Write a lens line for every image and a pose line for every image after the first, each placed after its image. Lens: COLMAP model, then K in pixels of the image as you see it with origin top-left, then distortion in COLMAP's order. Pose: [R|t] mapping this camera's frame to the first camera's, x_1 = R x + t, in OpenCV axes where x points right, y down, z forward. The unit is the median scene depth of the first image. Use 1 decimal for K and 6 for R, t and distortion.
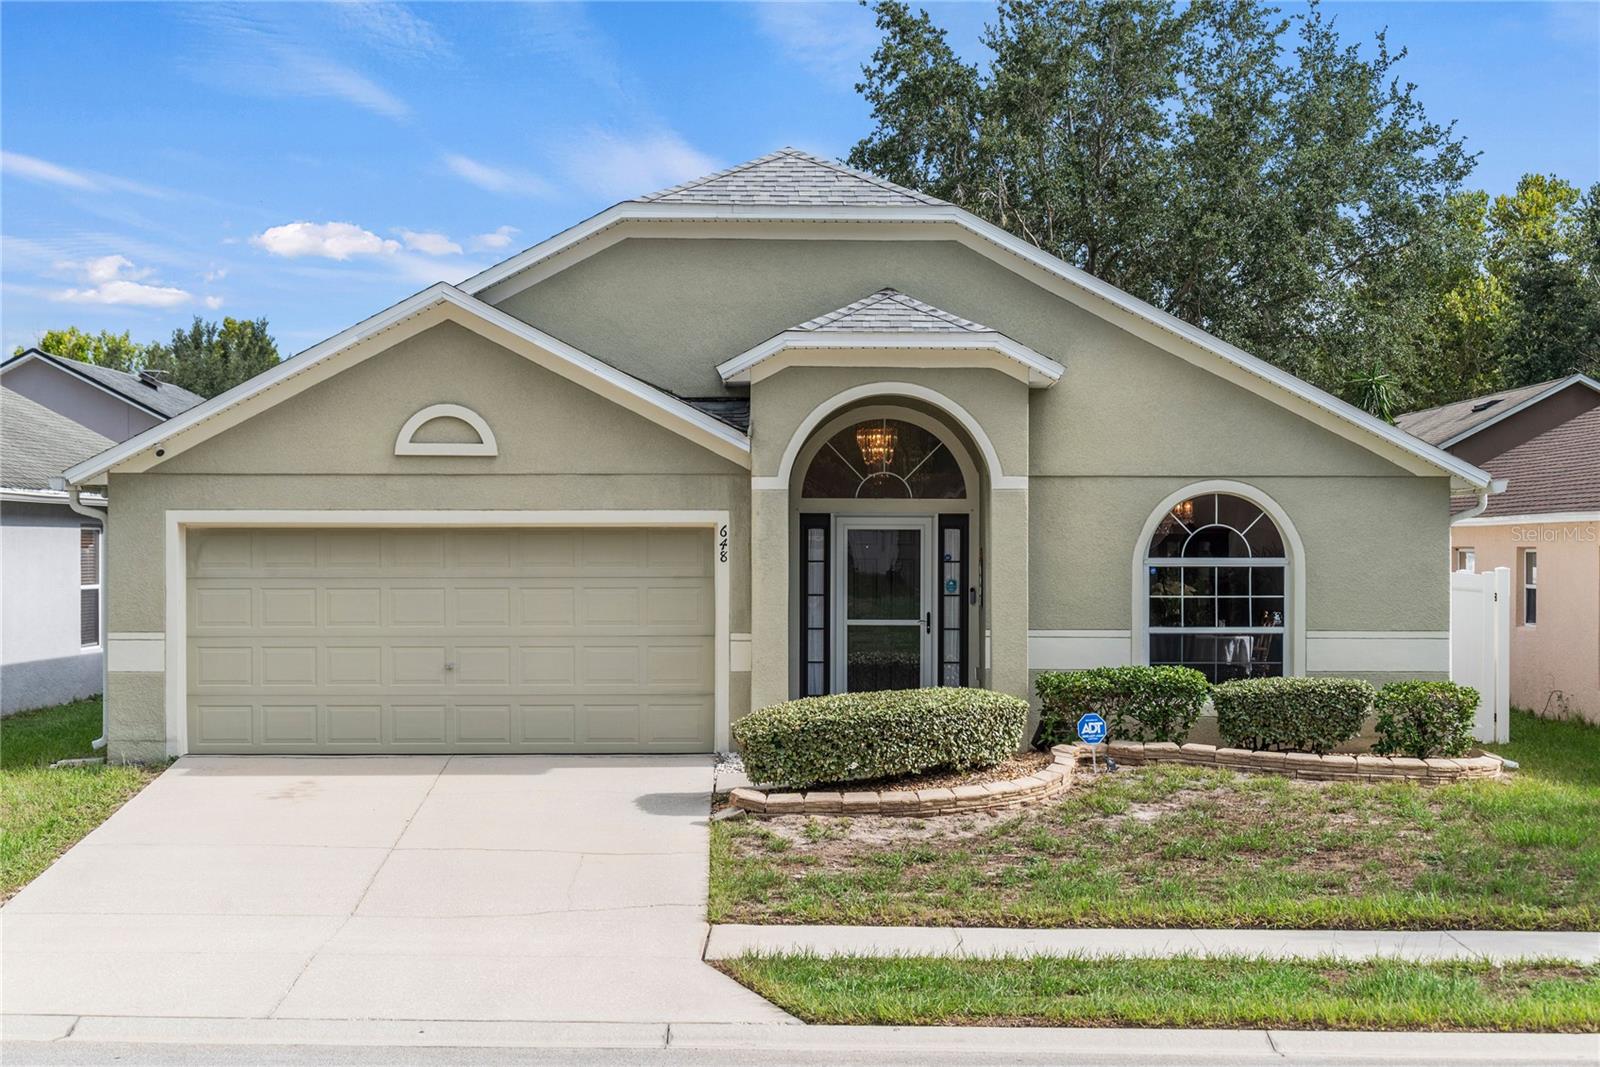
lens RADIAL K [[2627.2, 0, 800.2], [0, 2627.2, 533.8], [0, 0, 1]] dist [-0.010548, 0.000000]
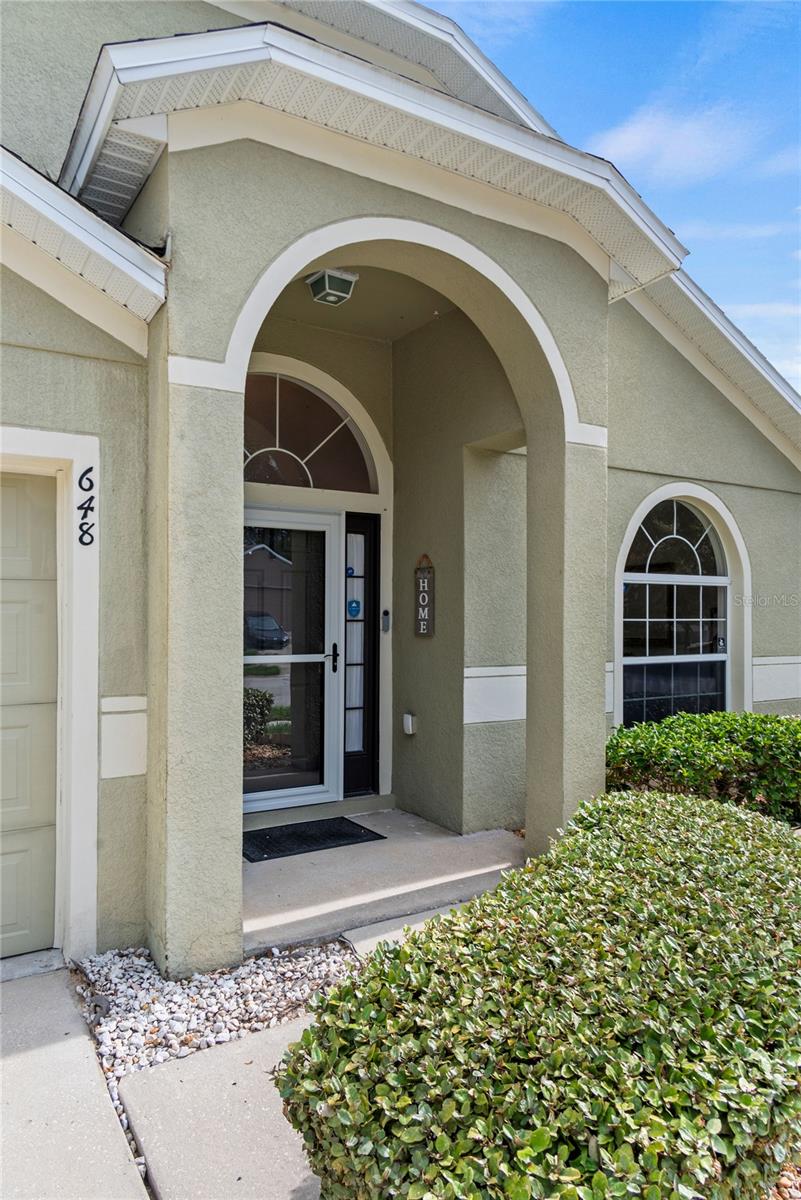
lens RADIAL K [[796.1, 0, 402.7], [0, 796.1, 611.3], [0, 0, 1]] dist [-0.006924, -0.000325]
pose [[0.855487, 0.003331, 0.517814, -0.052655], [-0.003230, 0.999994, -0.001097, 0.021838], [-0.517814, -0.000734, 0.855493, 0.827880]]
